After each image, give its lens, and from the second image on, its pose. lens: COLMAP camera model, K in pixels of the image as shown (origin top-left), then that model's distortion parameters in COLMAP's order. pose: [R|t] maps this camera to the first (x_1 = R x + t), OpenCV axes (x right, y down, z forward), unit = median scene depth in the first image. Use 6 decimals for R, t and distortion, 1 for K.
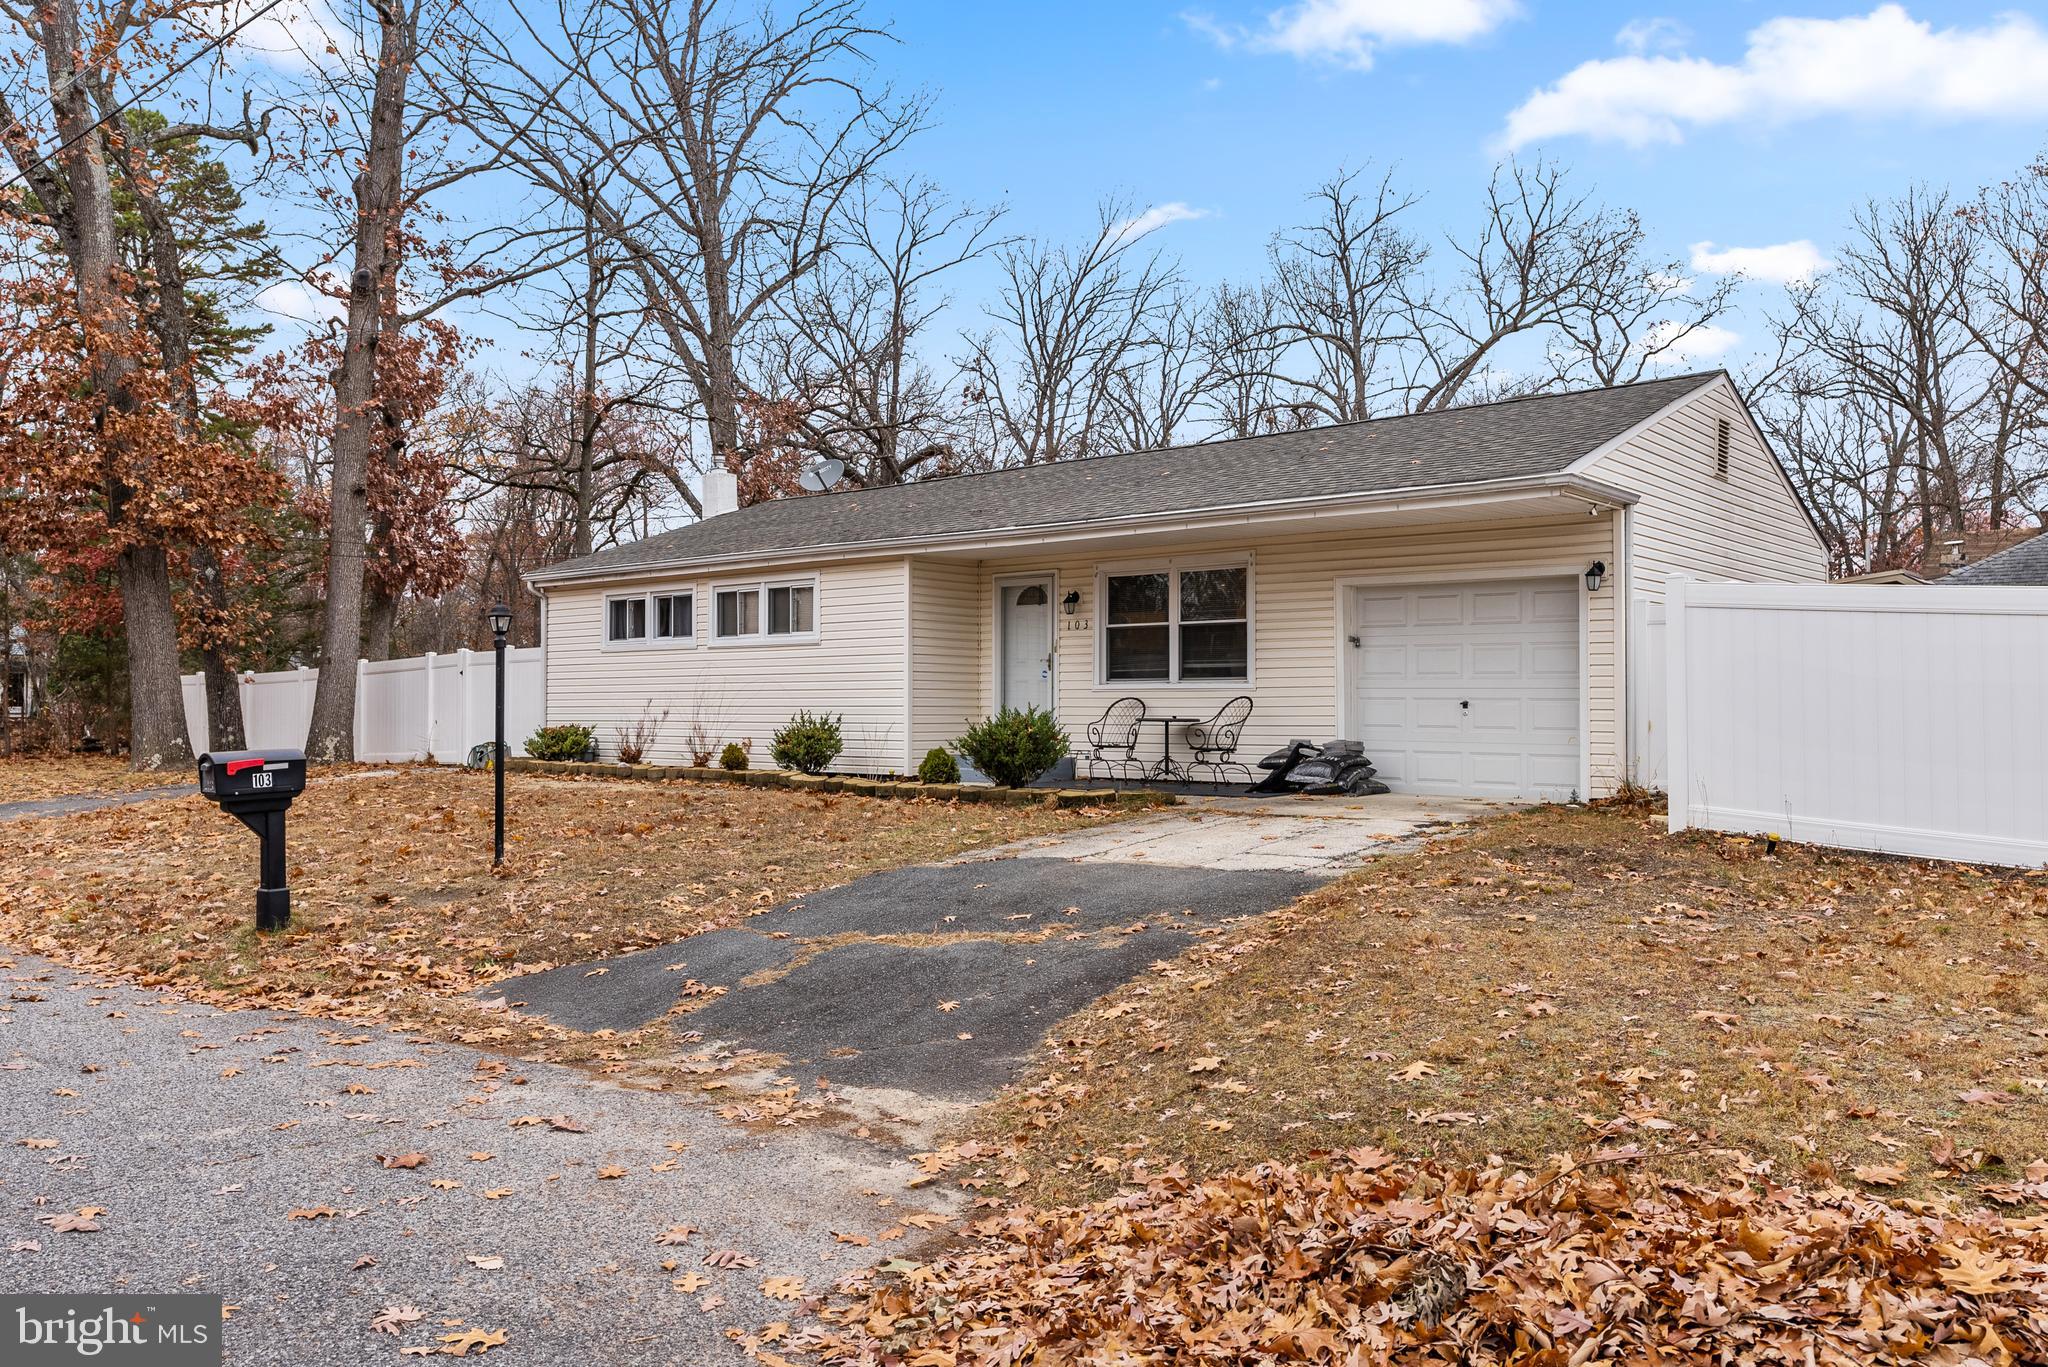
lens RADIAL K [[1510.6, 0, 1024.0], [0, 1510.6, 683.5], [0, 0, 1]] dist [0.006095, 0.001209]
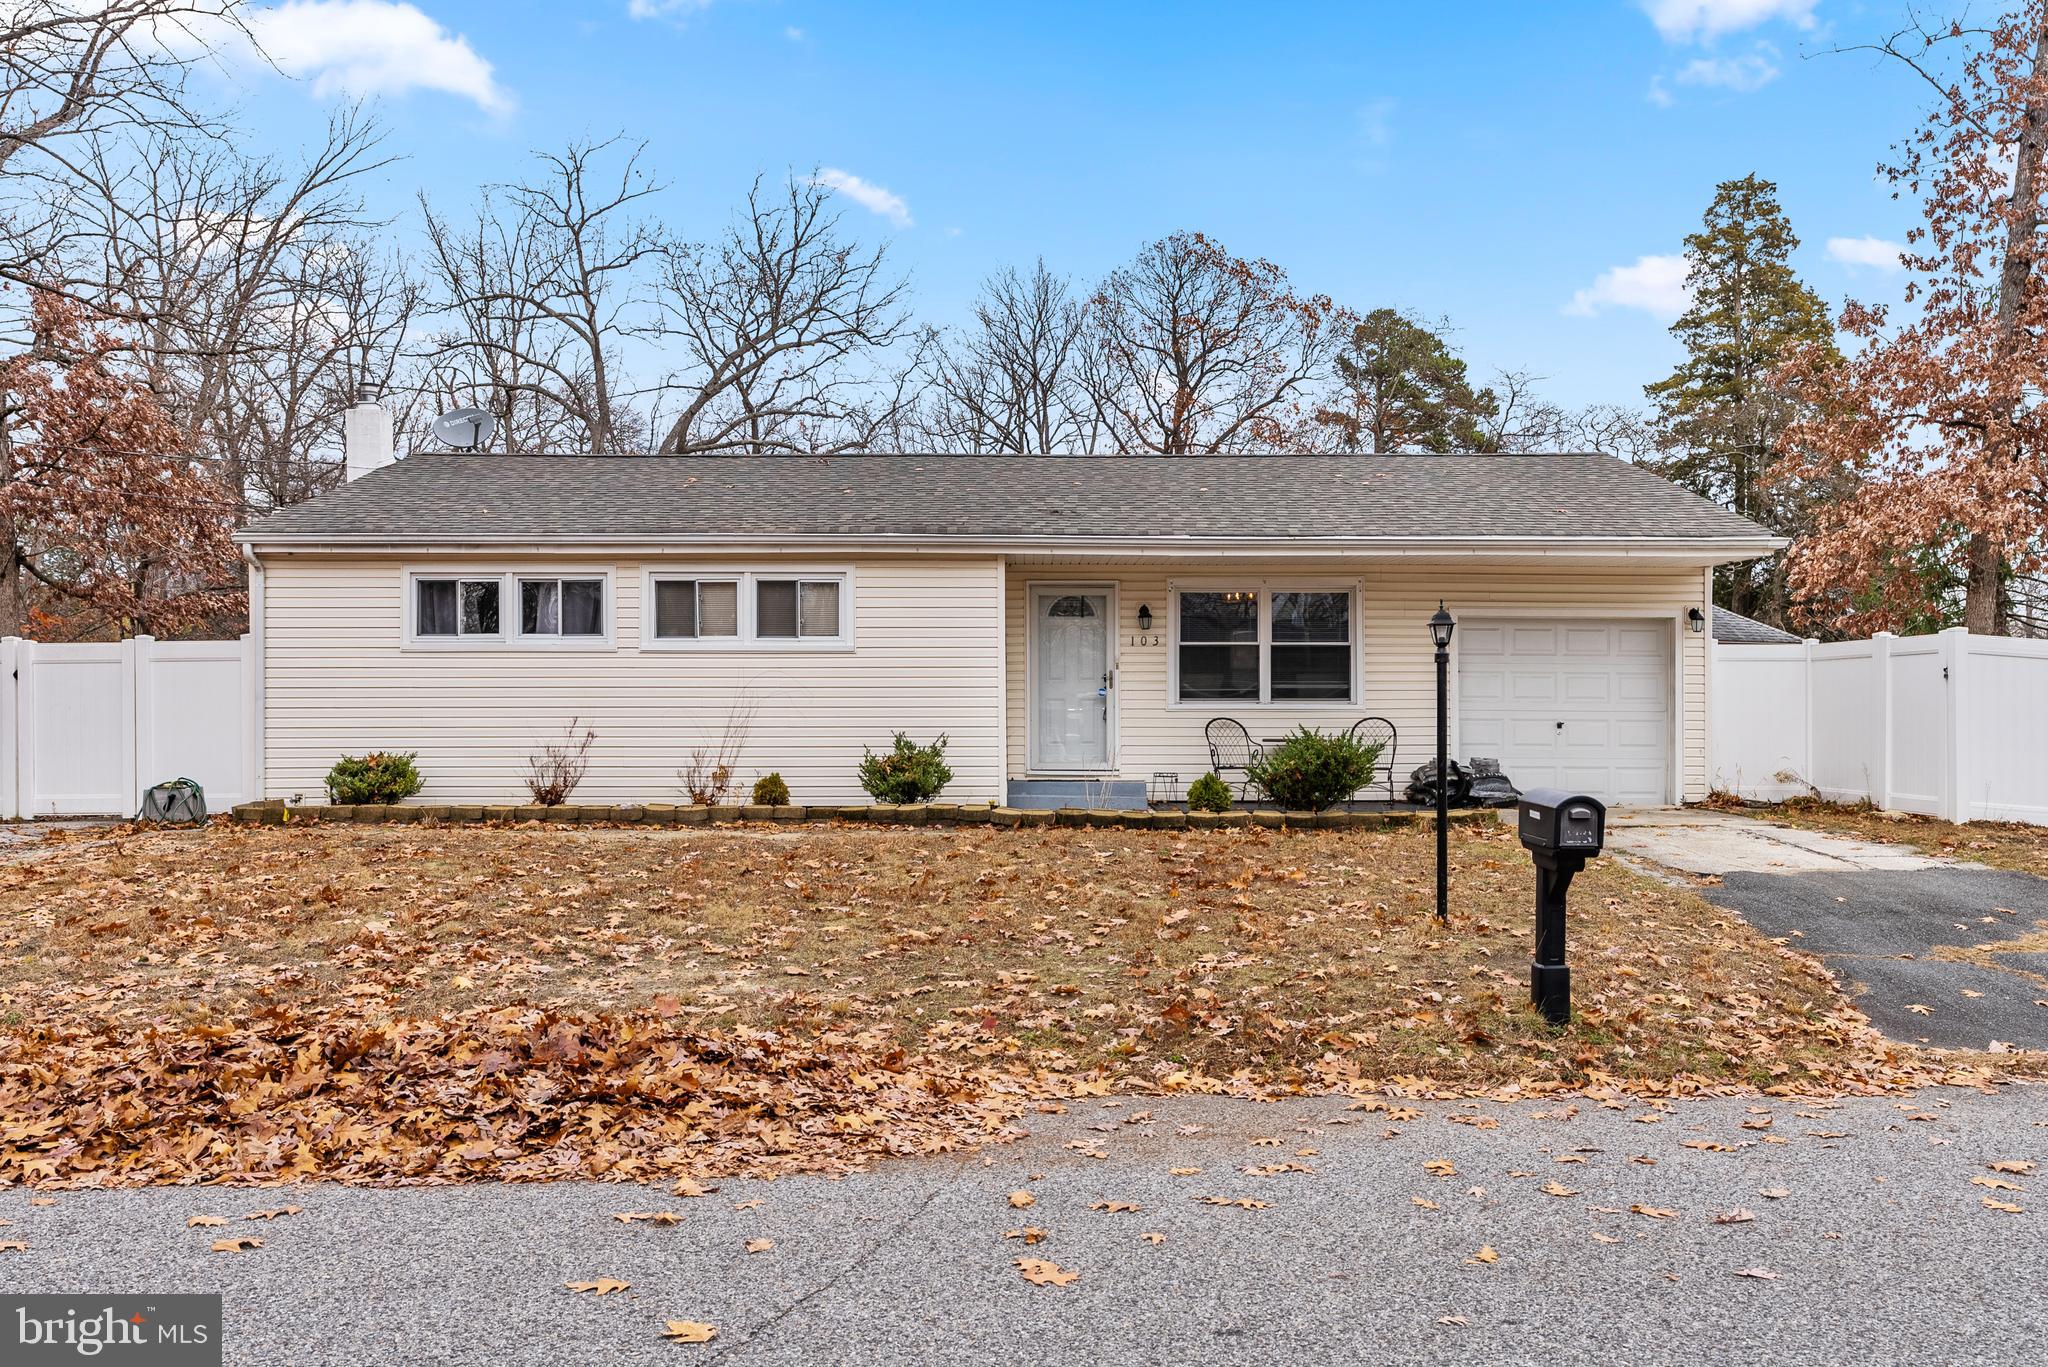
lens RADIAL K [[1564.6, 0, 1042.4], [0, 1564.6, 731.8], [0, 0, 1]] dist [0.010529, 0.005942]
pose [[0.759895, -0.005326, 0.650024, -0.648877], [-0.009589, 0.999766, 0.019402, -0.000237], [-0.649975, -0.020976, 0.759666, 0.293203]]
